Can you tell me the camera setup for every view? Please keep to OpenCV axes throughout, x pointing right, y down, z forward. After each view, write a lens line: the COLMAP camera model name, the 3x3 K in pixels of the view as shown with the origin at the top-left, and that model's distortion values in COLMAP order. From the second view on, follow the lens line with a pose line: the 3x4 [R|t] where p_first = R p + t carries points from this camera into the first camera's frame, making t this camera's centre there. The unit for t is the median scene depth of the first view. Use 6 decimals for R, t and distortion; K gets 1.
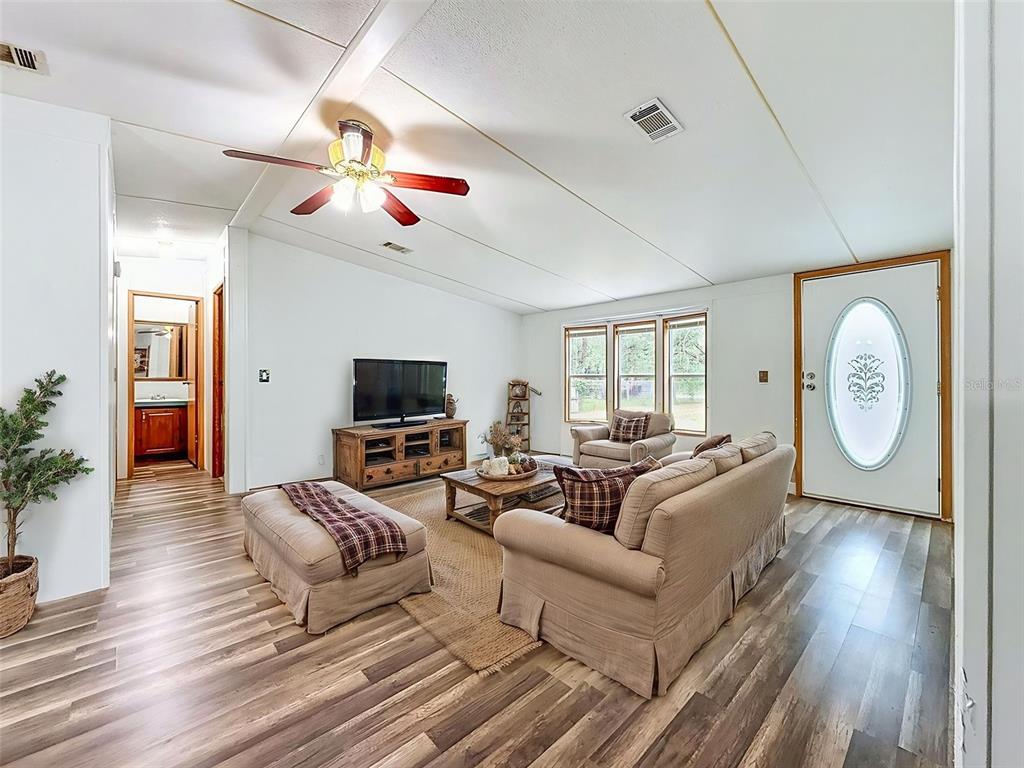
lens RADIAL K [[420.3, 0, 516.2], [0, 420.3, 377.9], [0, 0, 1]] dist [-0.001707, 0.000129]
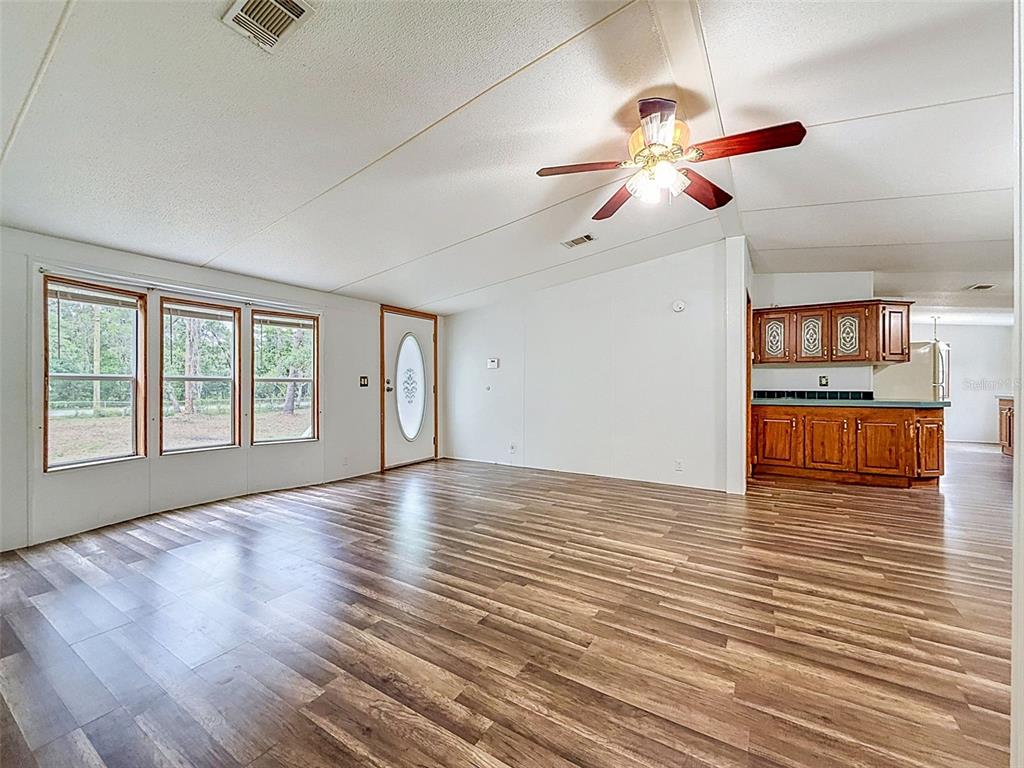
lens RADIAL K [[413.2, 0, 512.0], [0, 413.2, 384.0], [0, 0, 1]] dist [-0.002033, -0.000313]
pose [[-0.246311, 0.002771, 0.969187, -5.511061], [-0.002194, 0.999992, -0.003417, 0.049492], [-0.969188, -0.002968, -0.246302, 7.194844]]
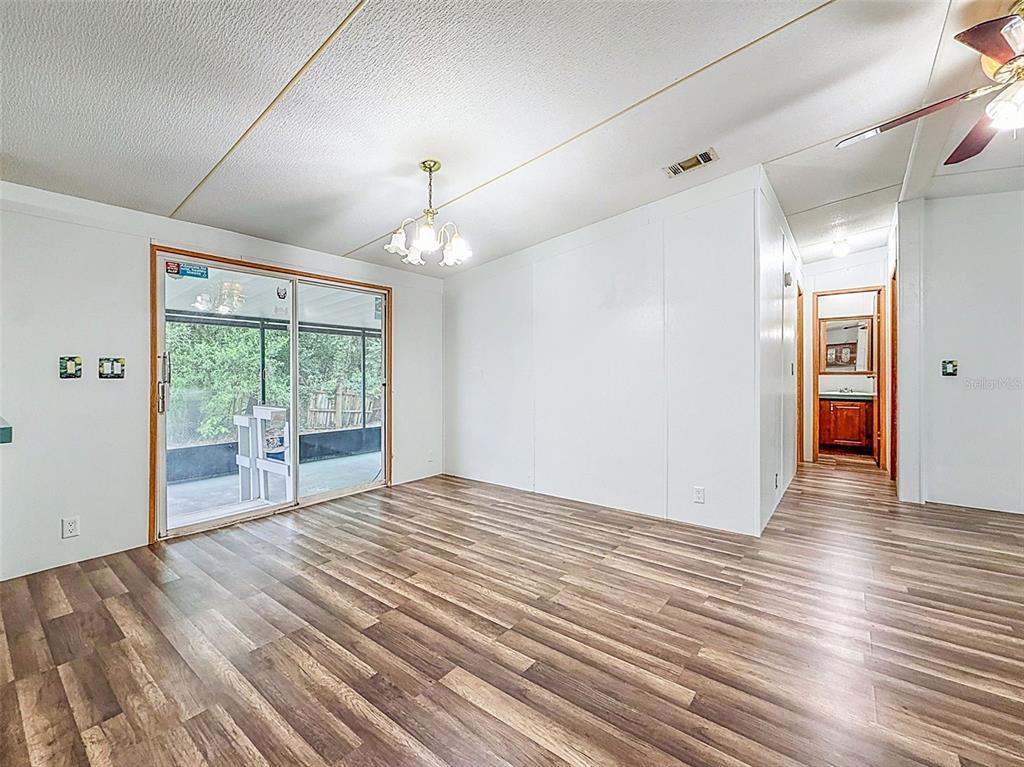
lens RADIAL K [[436.1, 0, 508.8], [0, 436.1, 364.6], [0, 0, 1]] dist [-0.000707, 0.000156]
pose [[0.152059, -0.021038, -0.988147, 0.897756], [0.002367, 0.999778, -0.020922, 0.034250], [0.988369, 0.000842, 0.152075, 0.259900]]
